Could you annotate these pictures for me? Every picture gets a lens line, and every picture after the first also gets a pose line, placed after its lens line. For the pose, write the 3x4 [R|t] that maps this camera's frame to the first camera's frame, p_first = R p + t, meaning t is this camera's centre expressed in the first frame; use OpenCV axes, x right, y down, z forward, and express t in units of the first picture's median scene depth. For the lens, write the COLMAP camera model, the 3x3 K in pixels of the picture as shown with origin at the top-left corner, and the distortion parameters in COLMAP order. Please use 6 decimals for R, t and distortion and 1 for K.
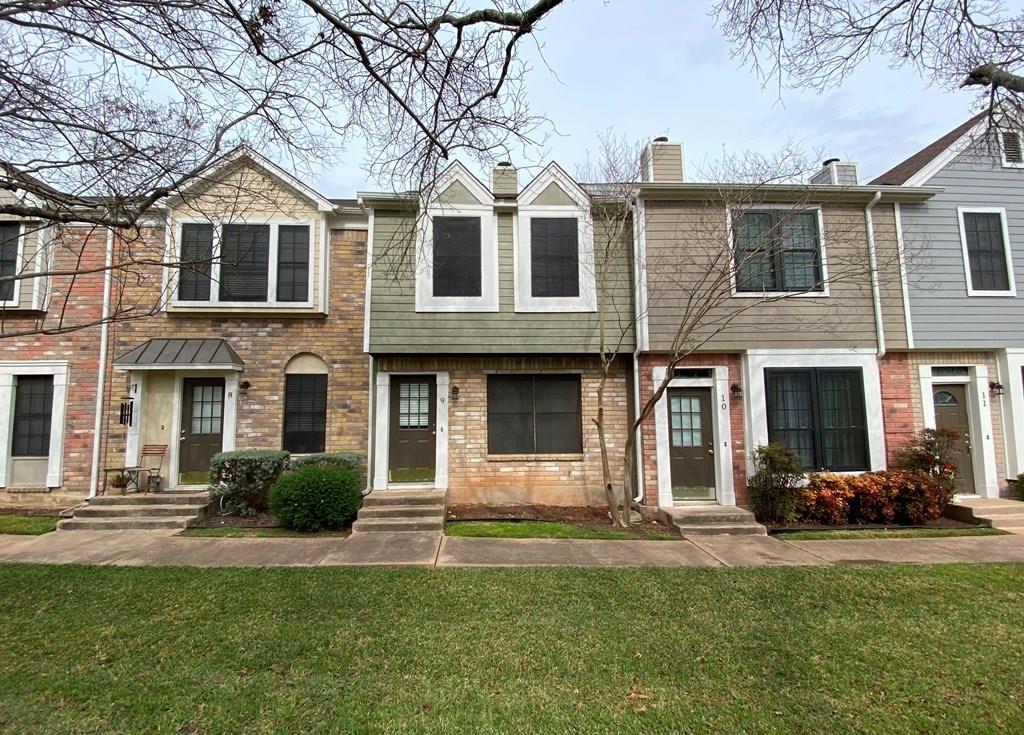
lens RADIAL K [[469.7, 0, 511.6], [0, 469.7, 368.7], [0, 0, 1]] dist [0.001489, 0.000009]
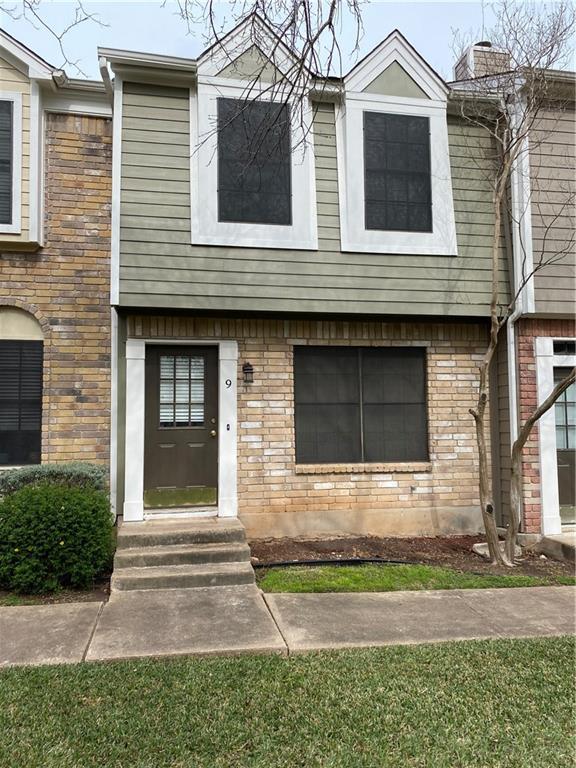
lens RADIAL K [[574.1, 0, 287.8], [0, 574.1, 383.3], [0, 0, 1]] dist [-0.009850, -0.004159]
pose [[0.990813, 0.008341, 0.134981, -0.173587], [-0.013518, 0.999206, 0.037483, 0.036002], [-0.134561, -0.038963, 0.990139, 0.193181]]
